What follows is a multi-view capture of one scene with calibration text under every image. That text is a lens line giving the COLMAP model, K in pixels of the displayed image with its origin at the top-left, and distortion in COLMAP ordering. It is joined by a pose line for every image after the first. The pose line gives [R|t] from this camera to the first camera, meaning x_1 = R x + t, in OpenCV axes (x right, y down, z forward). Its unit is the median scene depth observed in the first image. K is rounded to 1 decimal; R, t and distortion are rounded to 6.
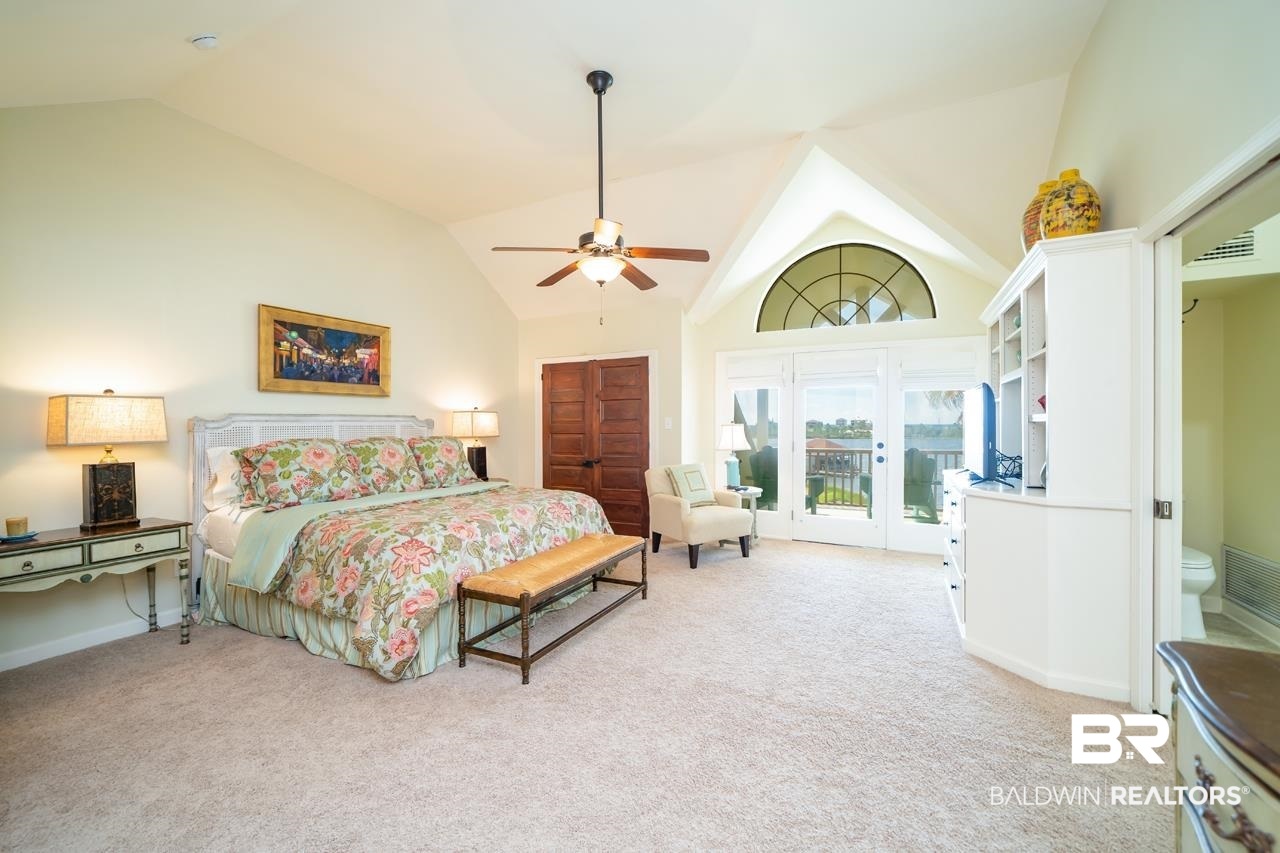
lens RADIAL K [[515.7, 0, 637.7], [0, 515.7, 427.3], [0, 0, 1]] dist [0.000315, 0.000563]
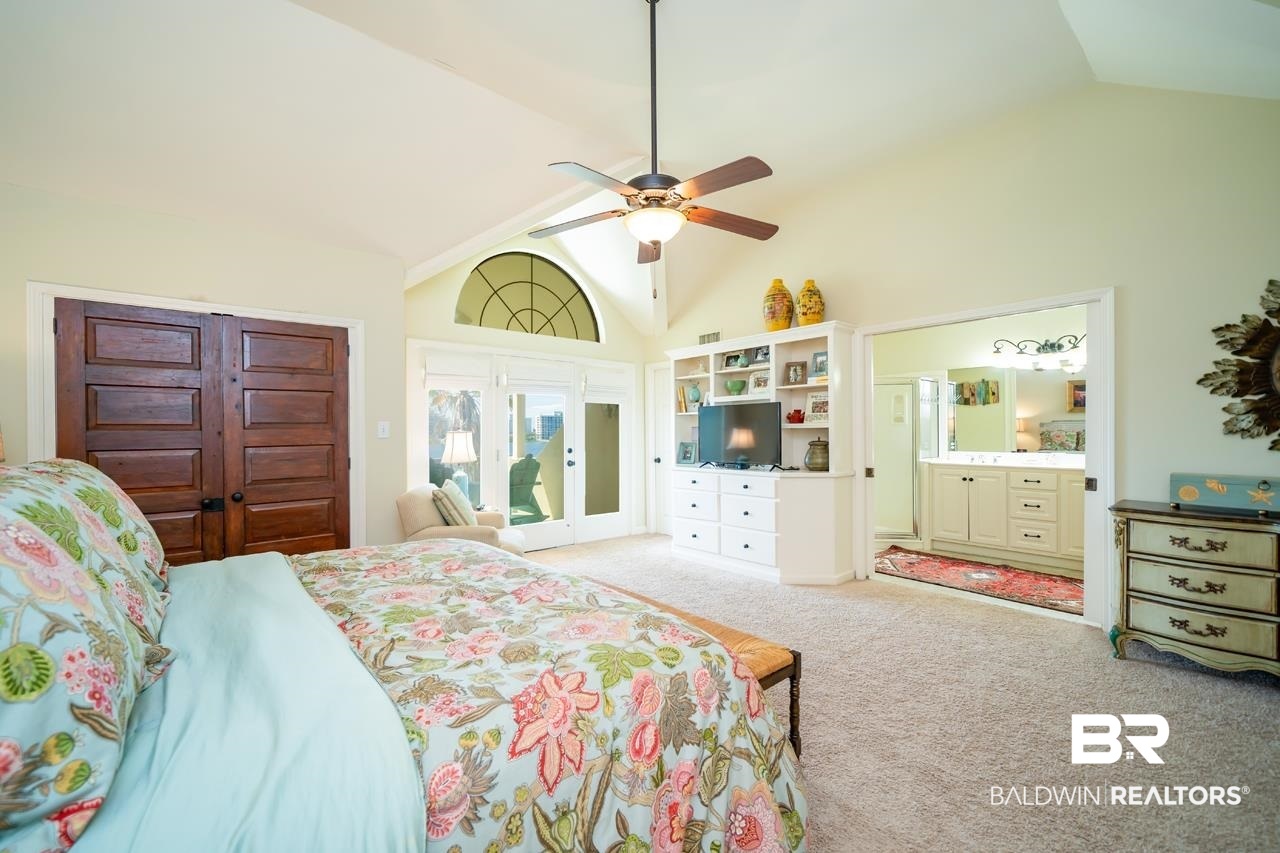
lens RADIAL K [[515.7, 0, 636.5], [0, 515.7, 427.1], [0, 0, 1]] dist [0.000315, 0.000563]
pose [[0.388773, 0.008008, 0.921299, -0.459859], [0.008024, 0.999895, -0.012077, 0.000080], [-0.921299, 0.012088, 0.388668, 0.418064]]
